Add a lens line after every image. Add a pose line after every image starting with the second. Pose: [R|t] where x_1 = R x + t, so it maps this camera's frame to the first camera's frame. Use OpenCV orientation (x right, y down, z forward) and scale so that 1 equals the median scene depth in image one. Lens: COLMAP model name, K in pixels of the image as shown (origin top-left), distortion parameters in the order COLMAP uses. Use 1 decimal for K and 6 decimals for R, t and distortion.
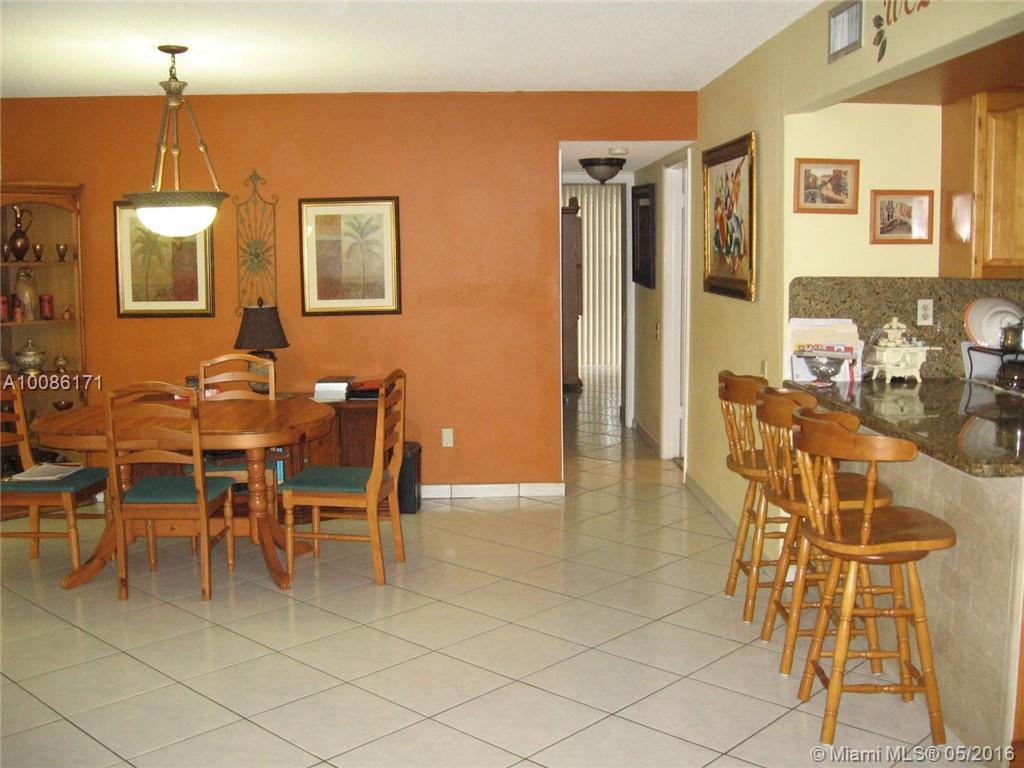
lens RADIAL K [[1156.7, 0, 512.0], [0, 1156.7, 384.0], [0, 0, 1]] dist [-0.013728, -0.014180]
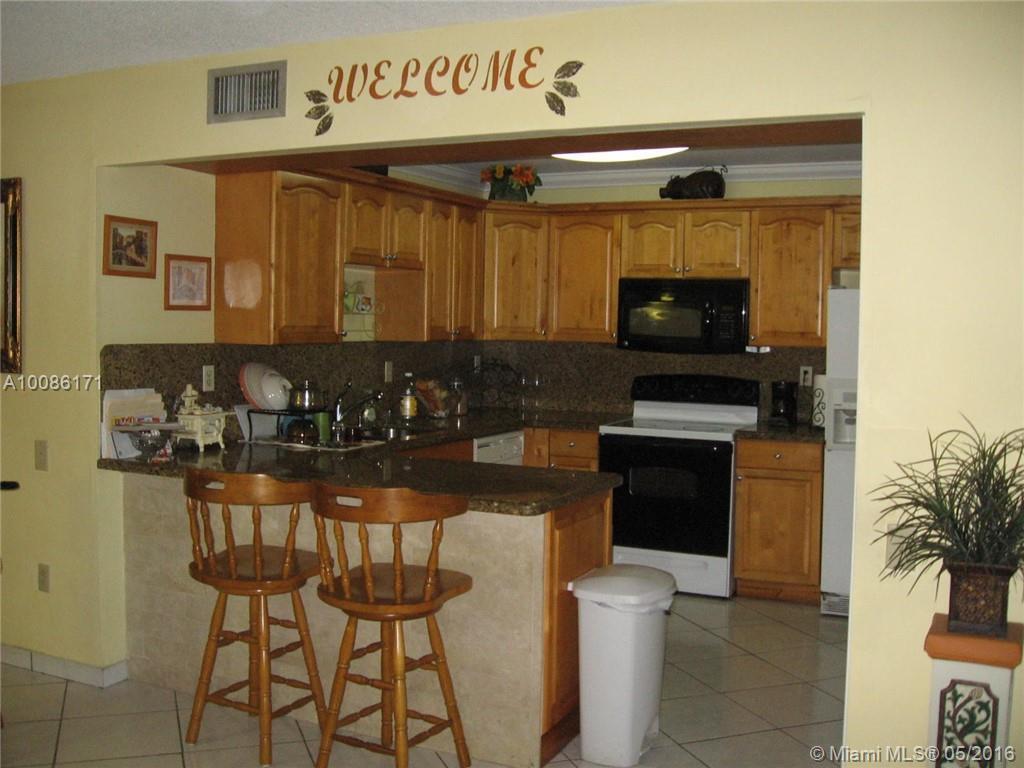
lens RADIAL K [[1156.7, 0, 512.0], [0, 1156.7, 384.0], [0, 0, 1]] dist [-0.013728, -0.014180]
pose [[0.495471, -0.041523, 0.867632, -0.385607], [0.086656, 0.996237, -0.001809, -0.032693], [-0.864291, 0.076082, 0.497204, 0.275874]]
